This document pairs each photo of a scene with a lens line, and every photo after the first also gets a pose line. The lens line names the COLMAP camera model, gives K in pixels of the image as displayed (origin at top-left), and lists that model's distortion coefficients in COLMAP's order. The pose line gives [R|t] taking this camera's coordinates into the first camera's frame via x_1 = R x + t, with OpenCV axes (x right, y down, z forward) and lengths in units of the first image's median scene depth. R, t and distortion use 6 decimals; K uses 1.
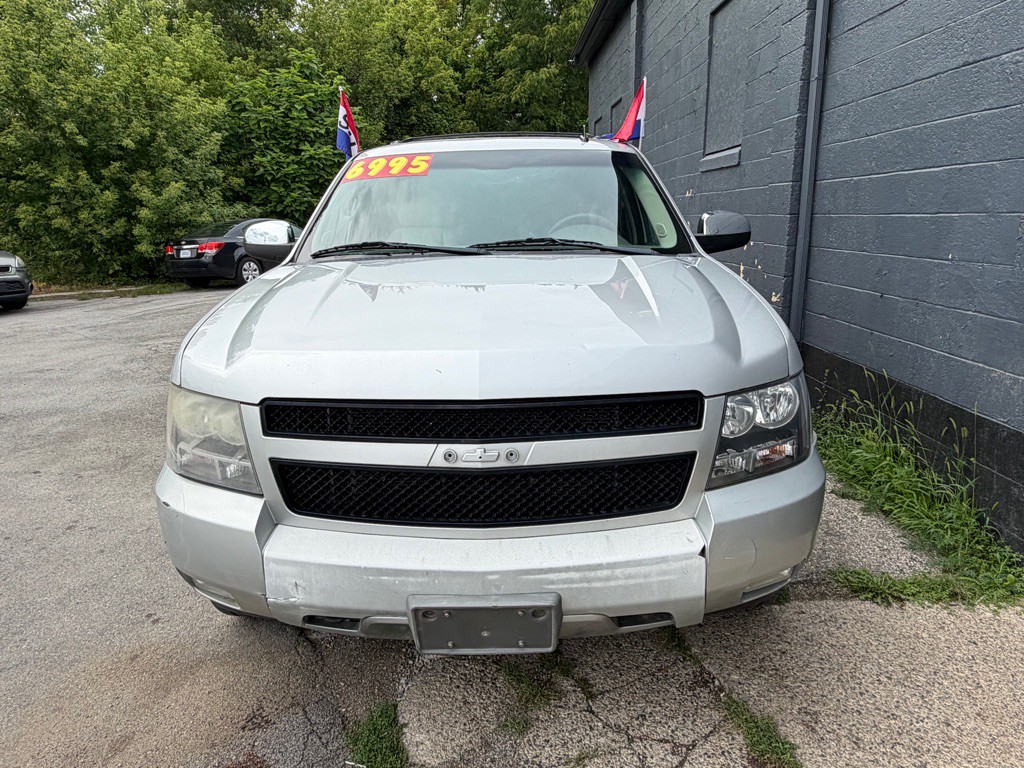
lens RADIAL K [[704.9, 0, 509.1], [0, 704.9, 377.4], [0, 0, 1]] dist [-0.001726, 0.006677]
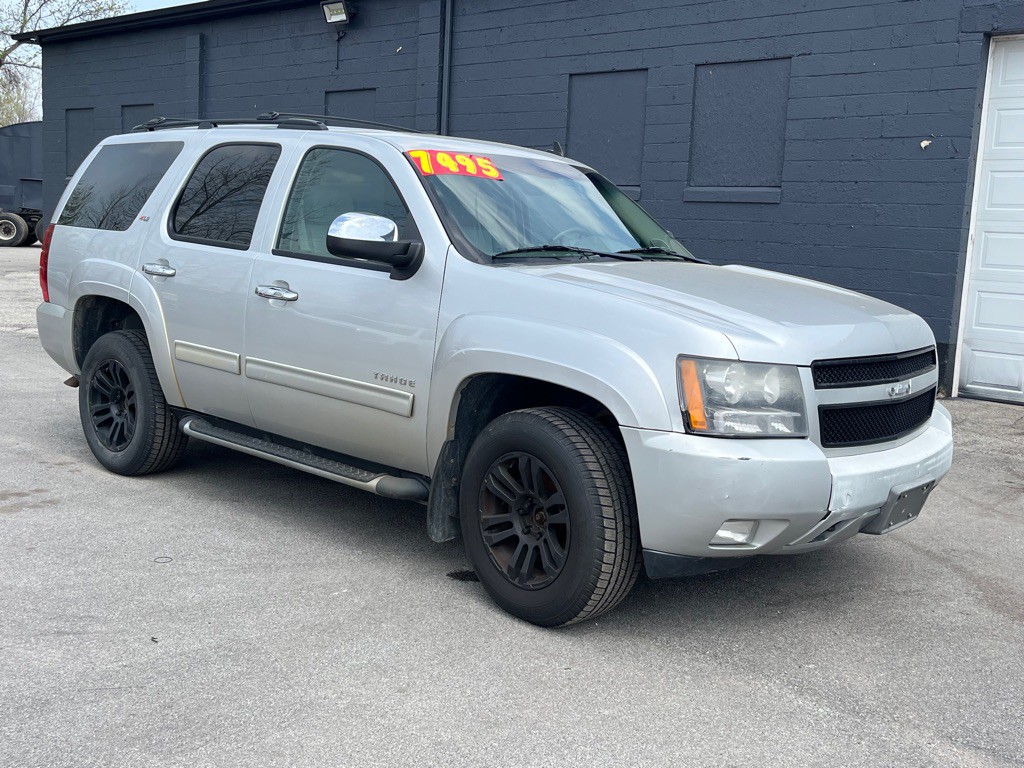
lens RADIAL K [[1077.4, 0, 519.5], [0, 1077.4, 376.7], [0, 0, 1]] dist [0.027885, 0.000000]
pose [[0.649098, -0.054053, 0.758782, -2.270688], [0.117219, 0.992666, -0.029560, 0.054661], [-0.751620, 0.108131, 0.650673, 0.091041]]
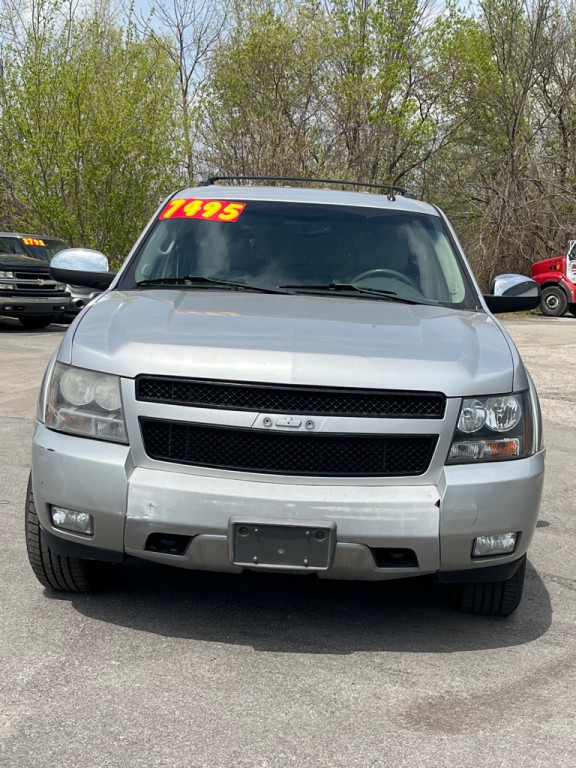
lens RADIAL K [[1125.8, 0, 282.3], [0, 1125.8, 399.2], [0, 0, 1]] dist [0.112012, 0.000000]
pose [[0.996873, 0.079017, -0.001049, -0.052489], [-0.078652, 0.990799, -0.110138, 0.309721], [-0.007664, 0.109877, 0.993916, -1.269773]]
